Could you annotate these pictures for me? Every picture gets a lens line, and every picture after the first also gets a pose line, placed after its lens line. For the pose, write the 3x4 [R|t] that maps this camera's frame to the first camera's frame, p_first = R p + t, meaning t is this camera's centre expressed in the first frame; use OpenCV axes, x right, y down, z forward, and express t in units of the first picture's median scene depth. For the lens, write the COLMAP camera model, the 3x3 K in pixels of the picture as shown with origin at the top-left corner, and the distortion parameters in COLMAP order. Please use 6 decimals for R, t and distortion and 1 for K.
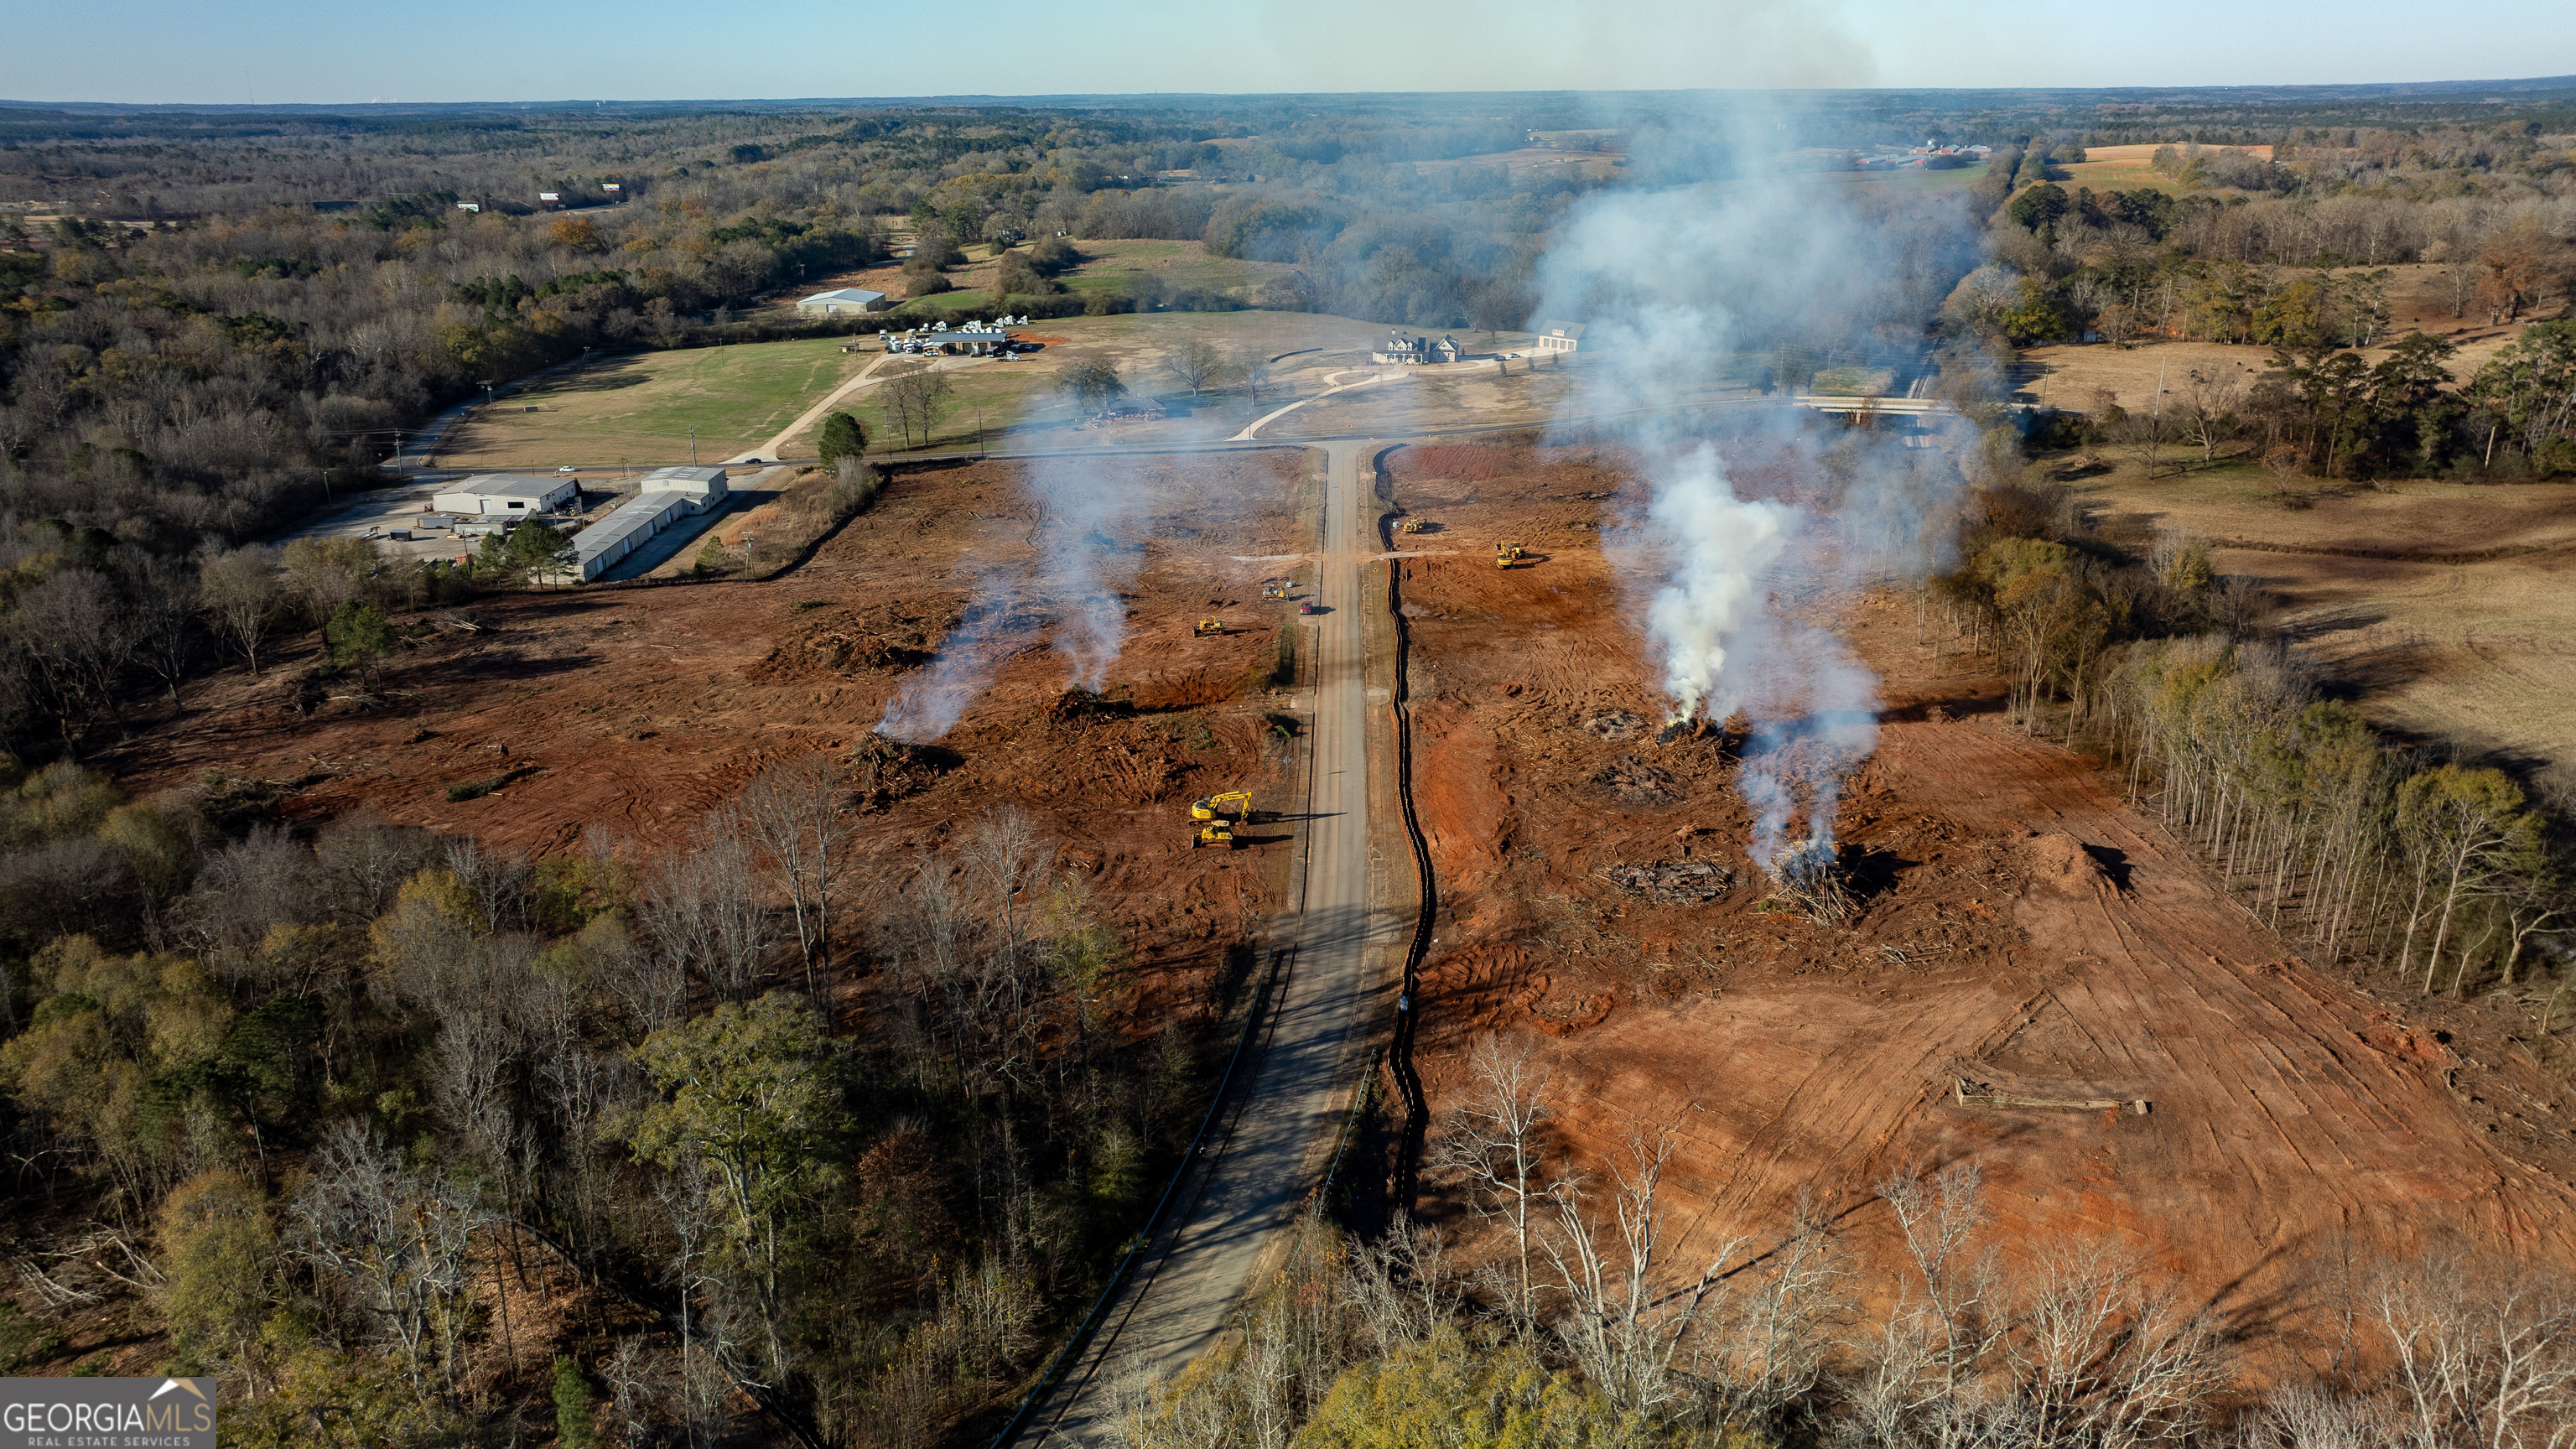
lens RADIAL K [[1788.9, 0, 1288.0], [0, 1788.9, 724.5], [0, 0, 1]] dist [-0.029394, 0.002655]
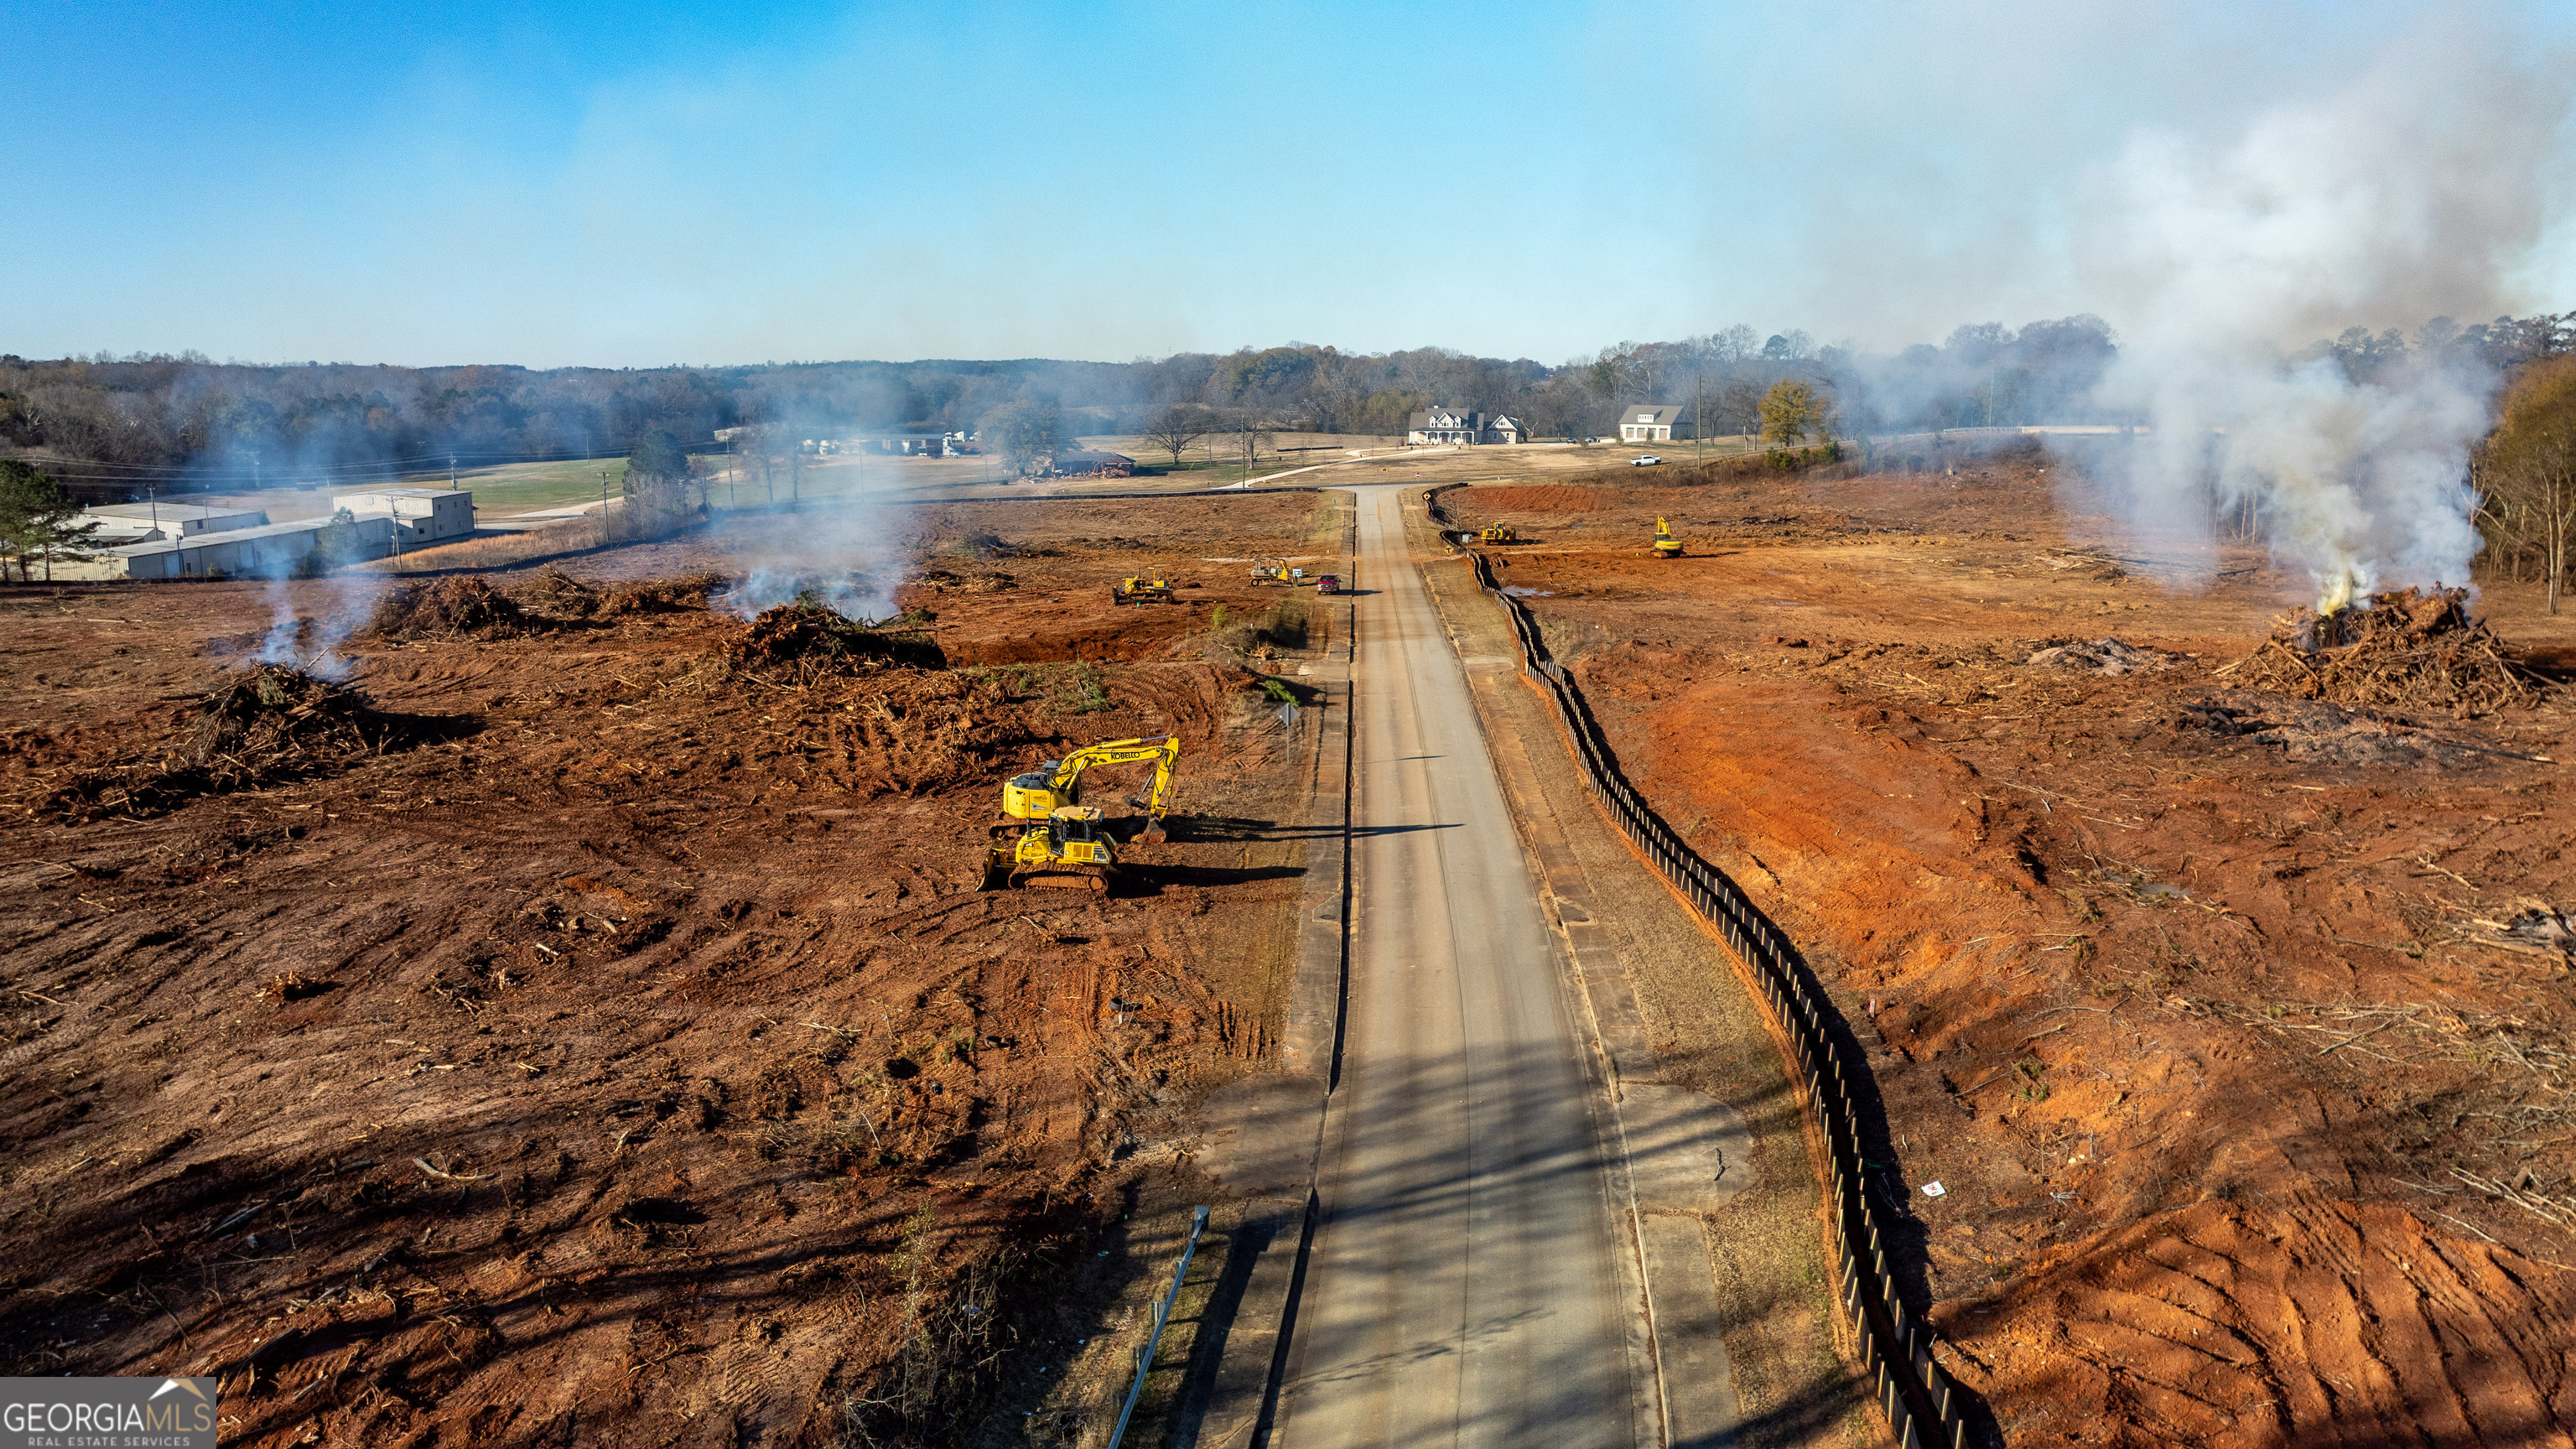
lens RADIAL K [[1788.9, 0, 1288.0], [0, 1788.9, 724.5], [0, 0, 1]] dist [-0.029394, 0.002655]
pose [[0.999952, 0.008219, -0.005423, 0.001676], [-0.008943, 0.988521, -0.150820, 0.085215], [0.004121, 0.150861, 0.988546, 0.670575]]
